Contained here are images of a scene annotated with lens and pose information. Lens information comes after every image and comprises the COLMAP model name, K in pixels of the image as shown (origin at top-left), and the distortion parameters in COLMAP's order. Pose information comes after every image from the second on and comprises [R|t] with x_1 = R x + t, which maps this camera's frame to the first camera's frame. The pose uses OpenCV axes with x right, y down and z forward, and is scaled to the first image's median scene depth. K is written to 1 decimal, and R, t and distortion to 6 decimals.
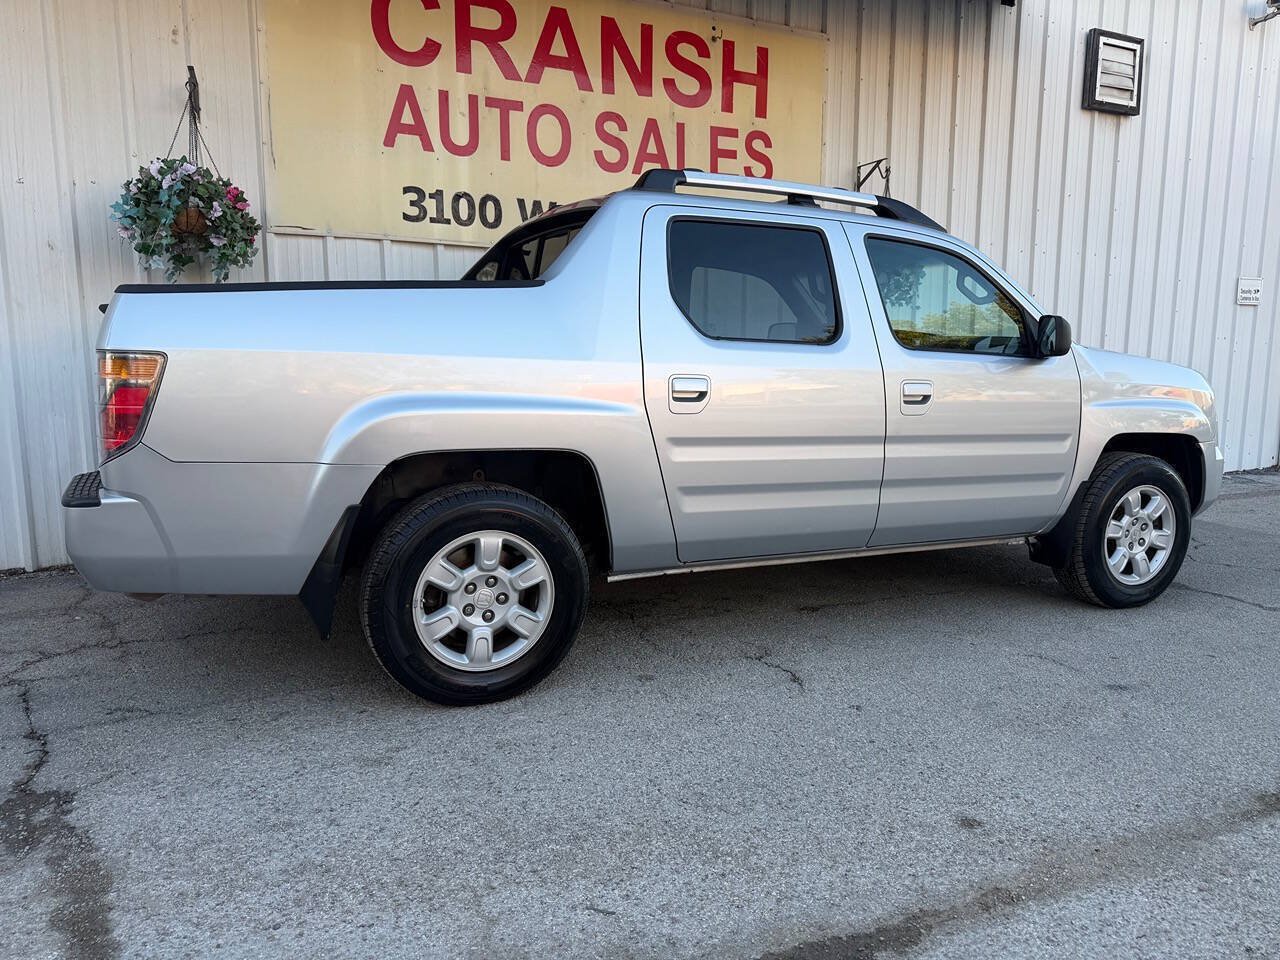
lens RADIAL K [[898.5, 0, 642.4], [0, 898.5, 485.6], [0, 0, 1]] dist [0.057130, -0.081040]
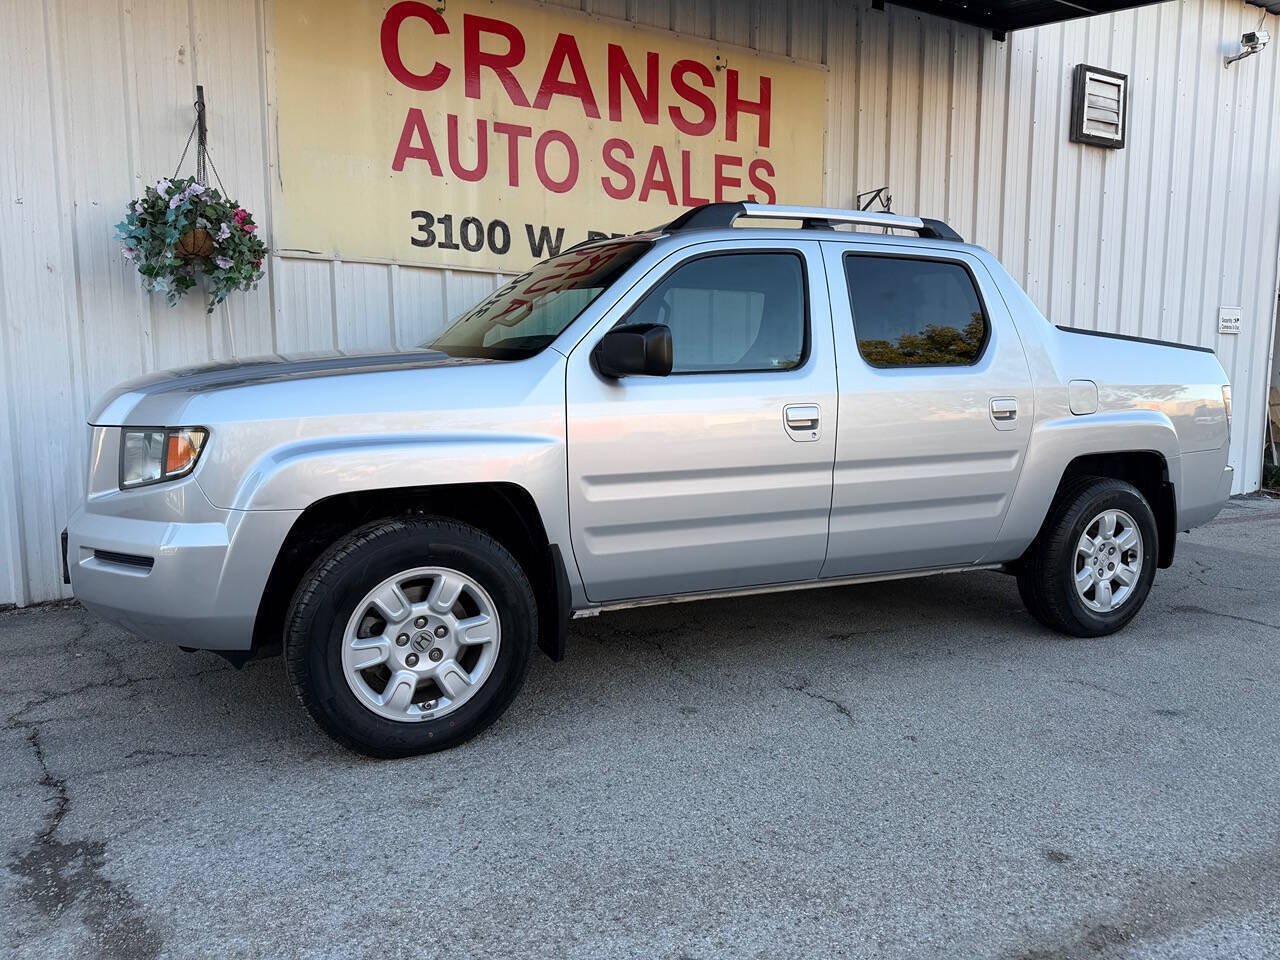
lens RADIAL K [[898.5, 0, 642.4], [0, 898.5, 485.6], [0, 0, 1]] dist [0.057130, -0.081040]
pose [[0.999297, -0.005636, 0.037058, -0.050124], [0.006925, 0.999373, -0.034731, 0.003946], [-0.036839, 0.034964, 0.998709, 0.018261]]
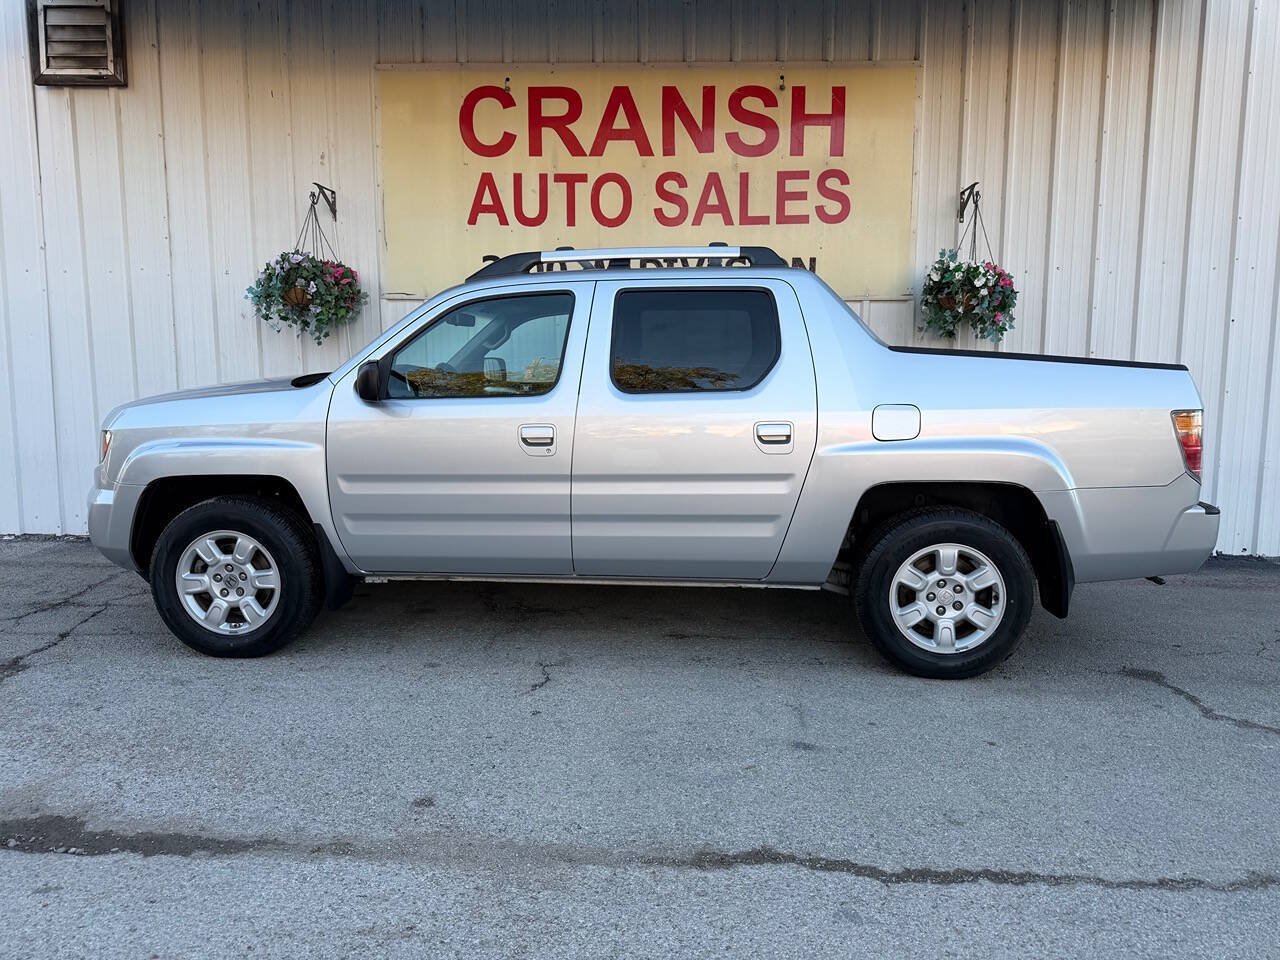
lens RADIAL K [[893.1, 0, 640.0], [0, 893.1, 496.6], [0, 0, 1]] dist [0.064107, -0.073177]
pose [[0.879080, 0.062461, -0.472564, 0.504750], [-0.068181, 0.997660, 0.005033, -0.023969], [0.471773, 0.027795, 0.881282, 0.033448]]
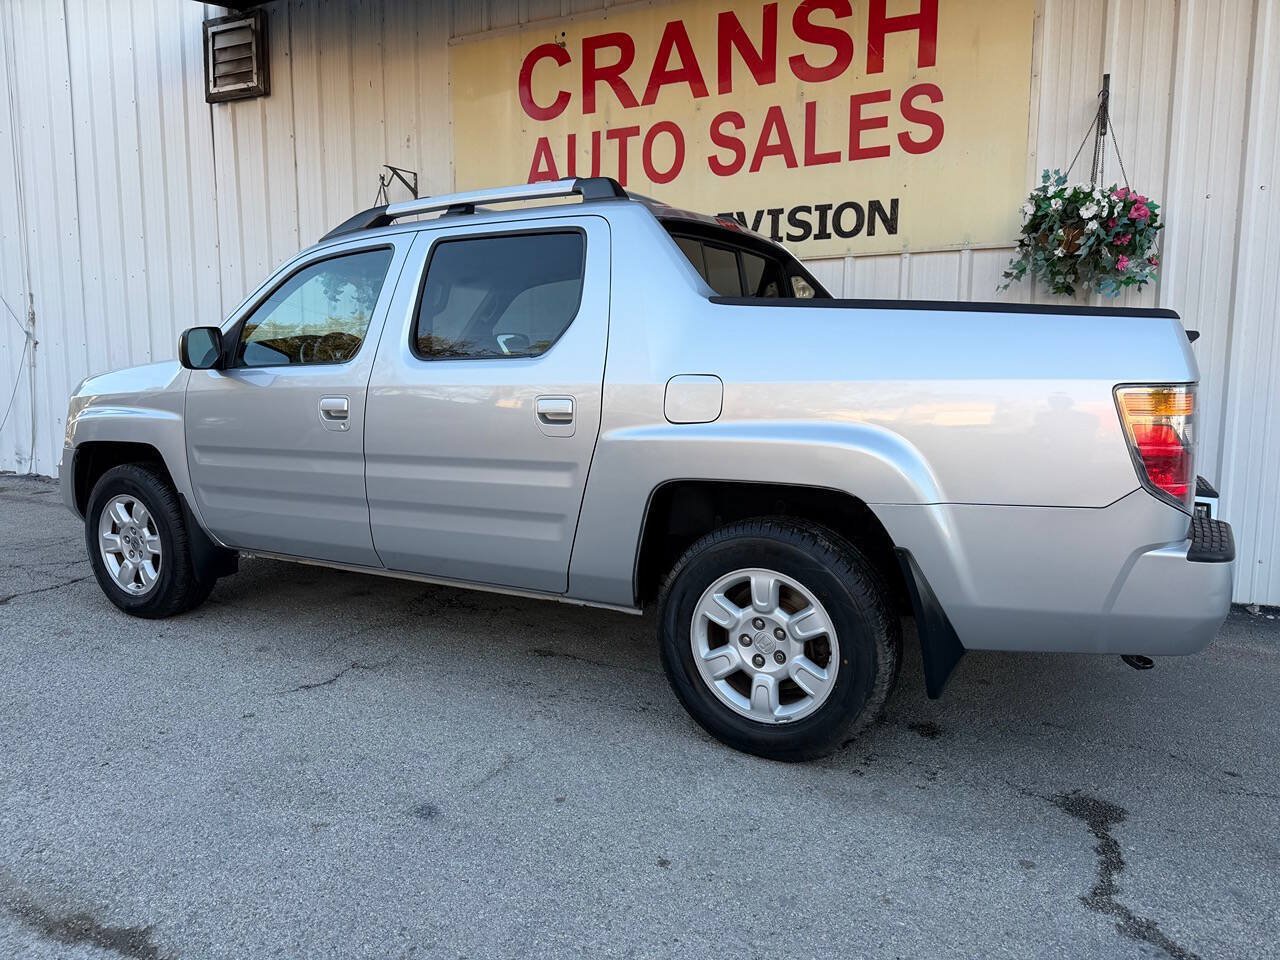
lens RADIAL K [[898.5, 0, 642.4], [0, 898.5, 485.6], [0, 0, 1]] dist [0.057130, -0.081040]
pose [[0.595178, 0.100066, -0.797339, 0.746789], [-0.114418, 0.992660, 0.039170, -0.059244], [0.795406, 0.067917, 0.602259, 0.418915]]
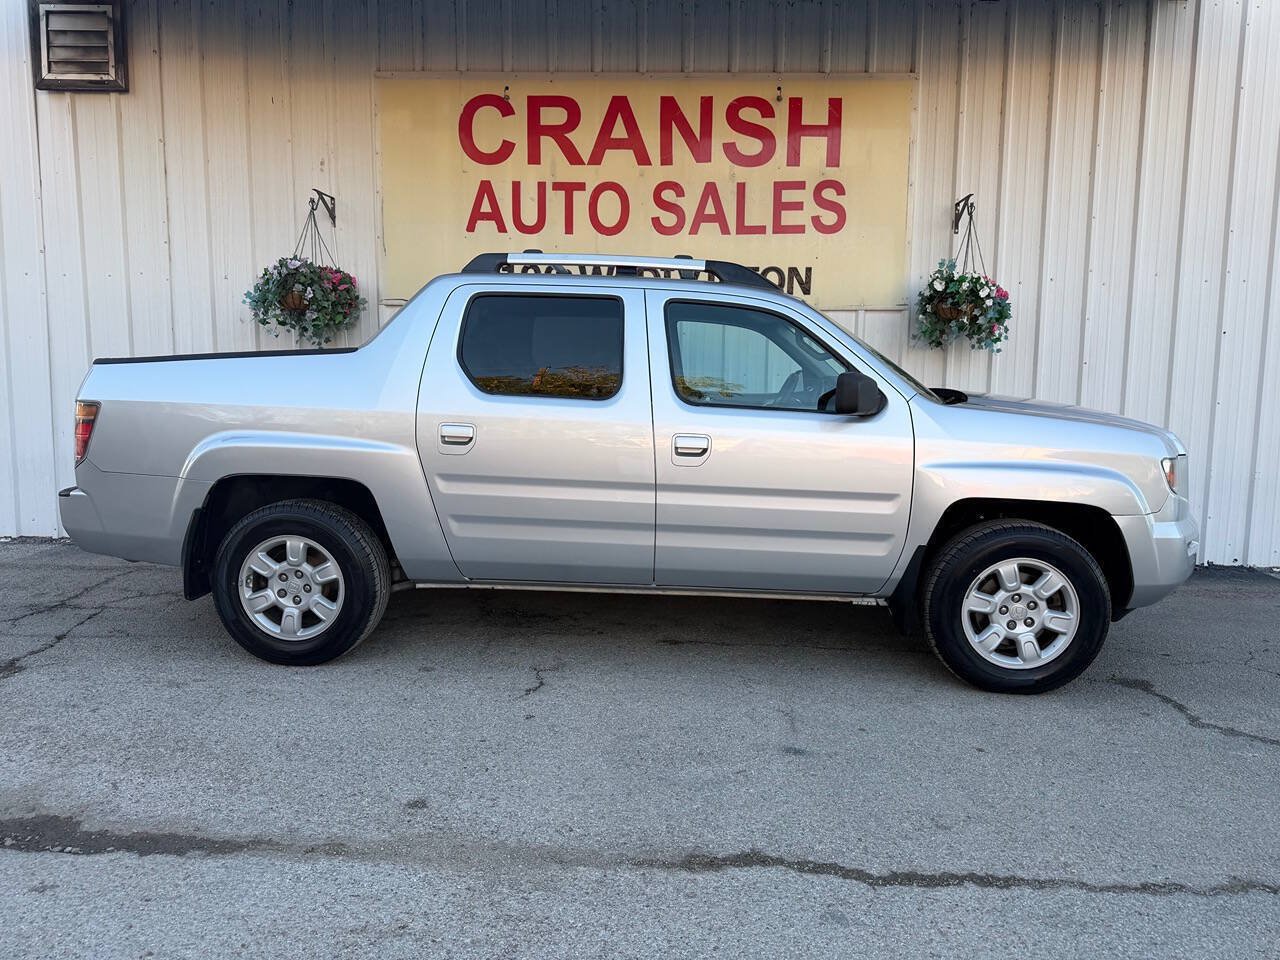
lens RADIAL K [[893.1, 0, 640.0], [0, 893.1, 496.6], [0, 0, 1]] dist [0.064107, -0.073177]
pose [[0.880395, 0.065040, -0.469761, 0.508536], [-0.075059, 0.997176, -0.002608, -0.023985], [0.468264, 0.037555, 0.882790, 0.029527]]
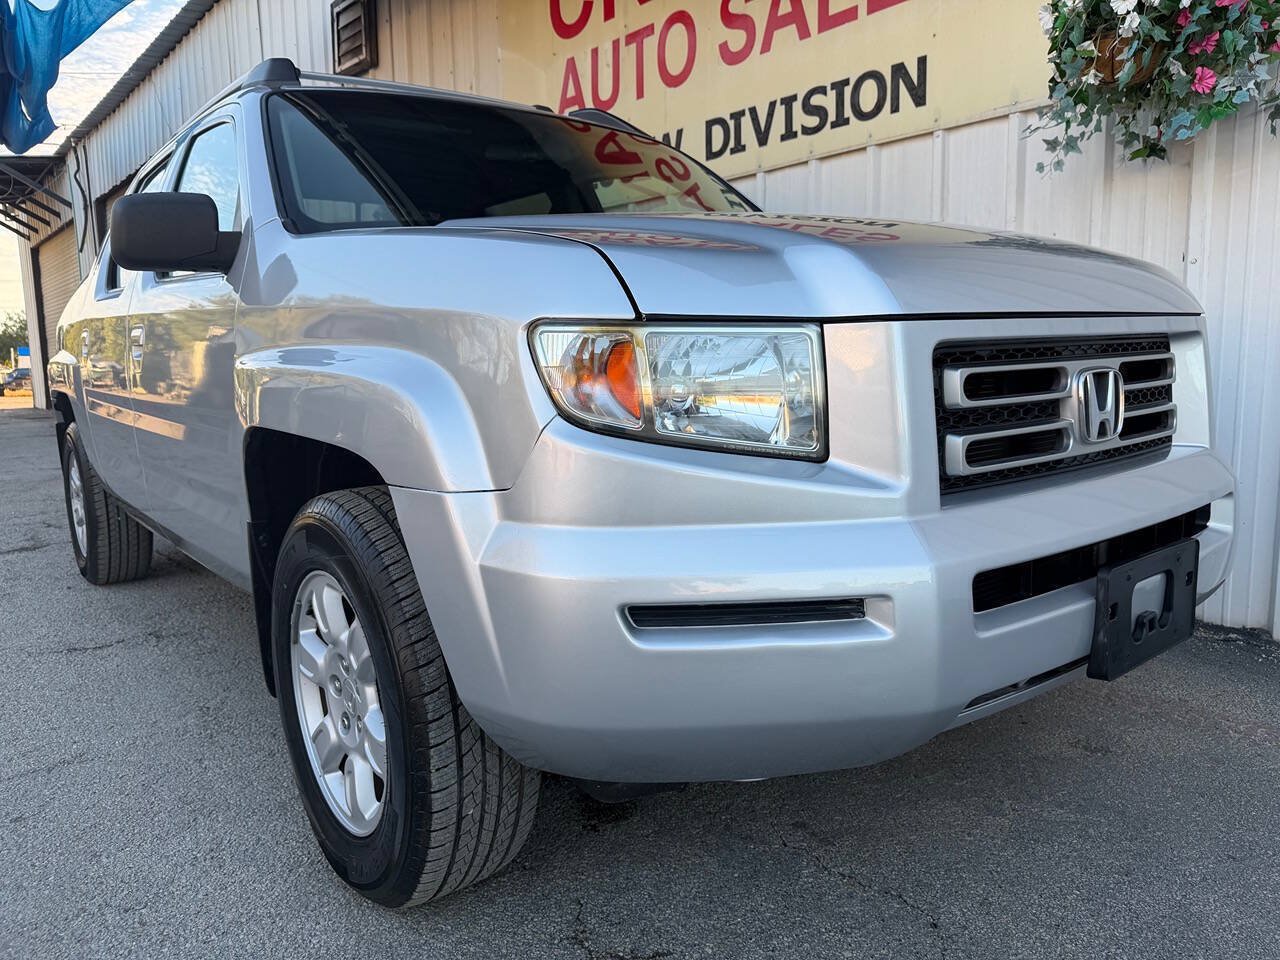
lens RADIAL K [[919.7, 0, 640.0], [0, 919.7, 480.0], [0, 0, 1]] dist [-0.009092, 0.002056]
pose [[0.244852, 0.112354, -0.963029, 0.764867], [-0.115471, 0.989573, 0.086092, -0.070088], [0.962660, 0.090122, 0.255272, 0.821209]]
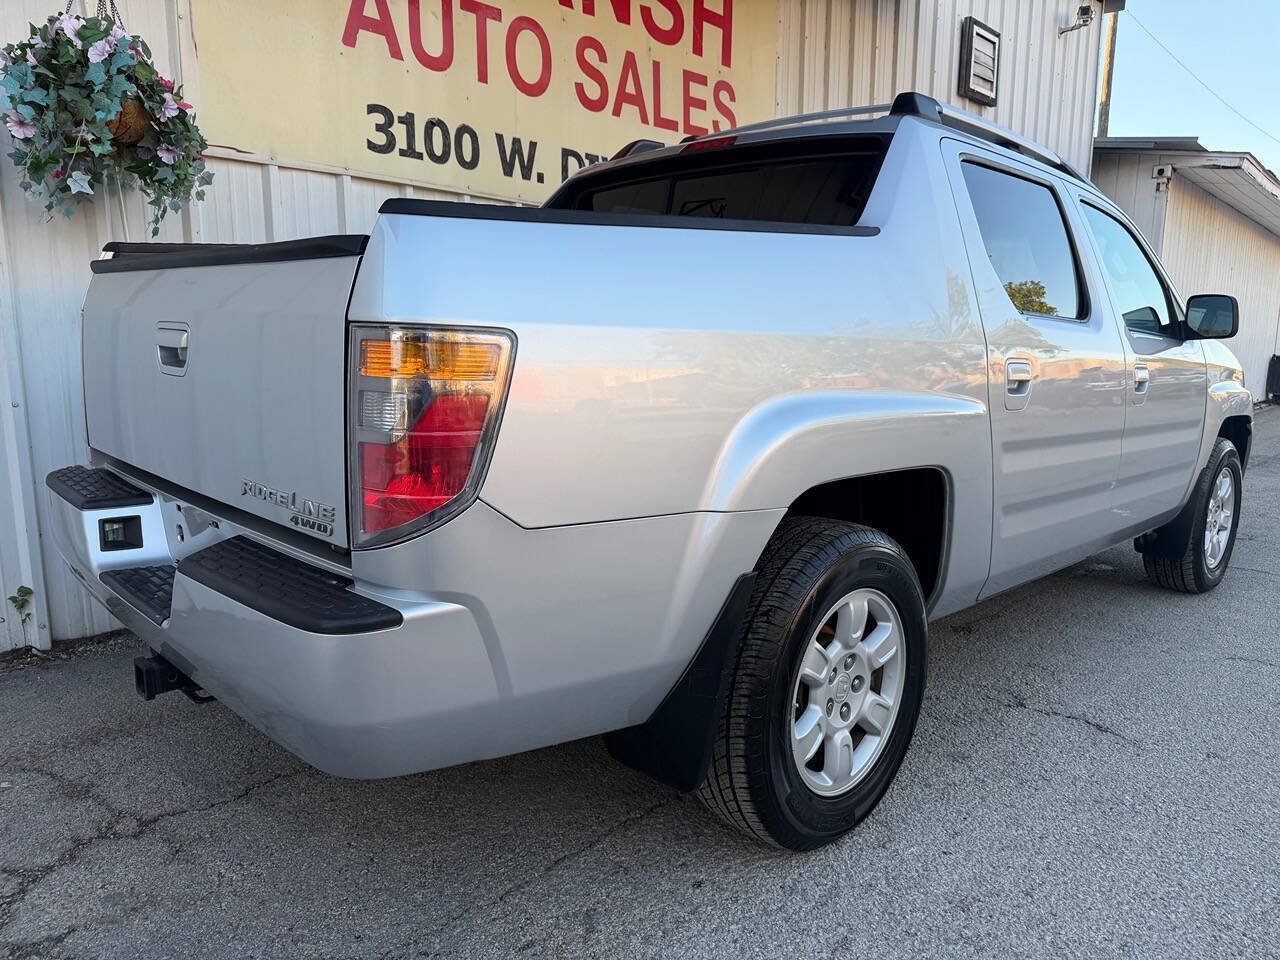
lens RADIAL K [[911.2, 0, 645.7], [0, 911.2, 478.0], [0, 0, 1]] dist [0.000324, -0.002004]
pose [[0.936757, -0.051071, 0.346233, -0.313761], [0.047097, 0.998692, 0.019887, -0.031805], [-0.346796, -0.002323, 0.937938, 0.225622]]
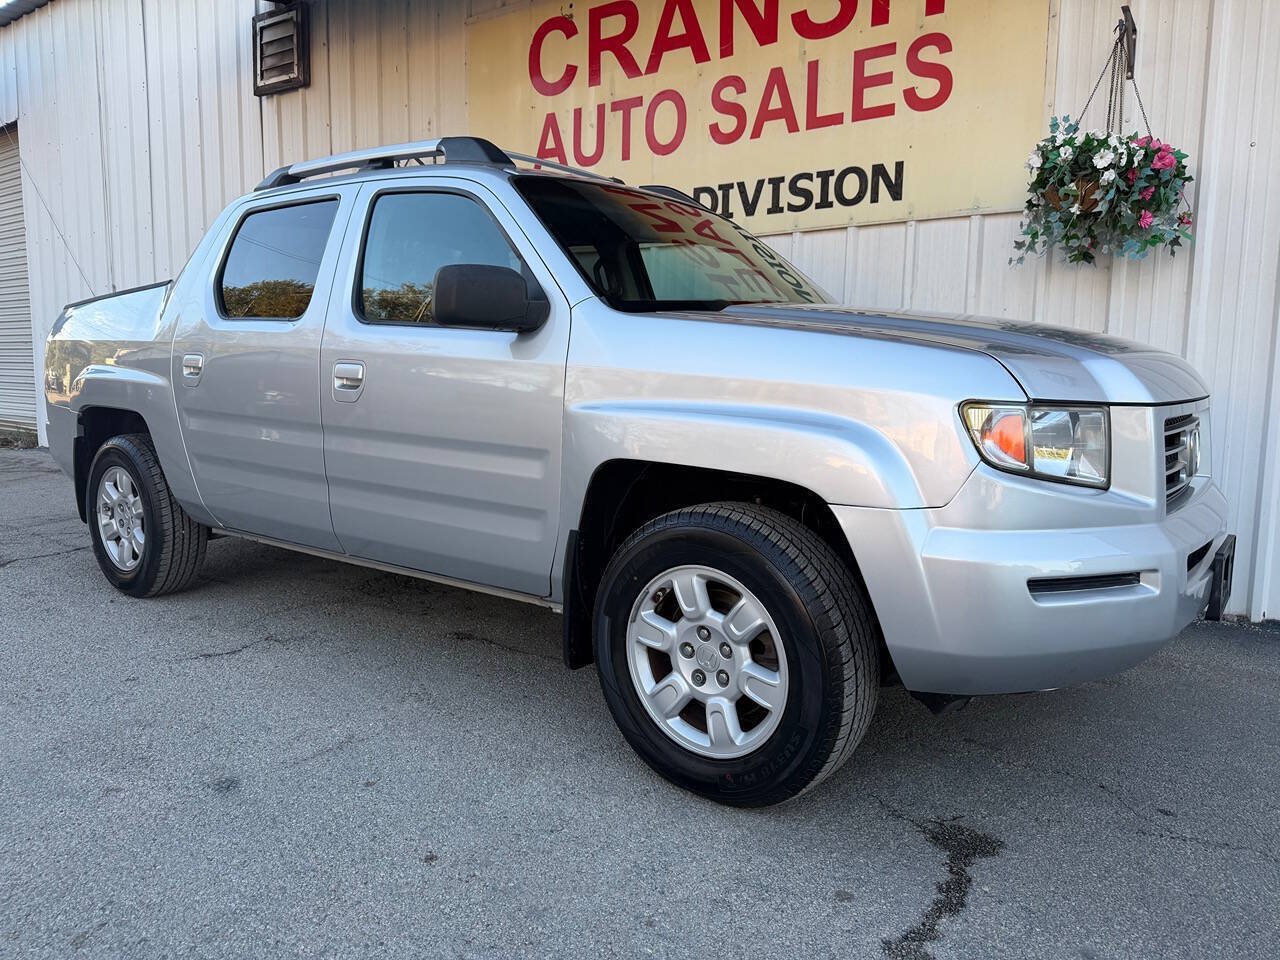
lens RADIAL K [[905.5, 0, 637.3], [0, 905.5, 481.2], [0, 0, 1]] dist [0.049661, -0.076066]
pose [[0.473182, 0.103940, -0.874812, 0.791310], [-0.134260, 0.989924, 0.044996, -0.054036], [0.870674, 0.096161, 0.482369, 0.568842]]
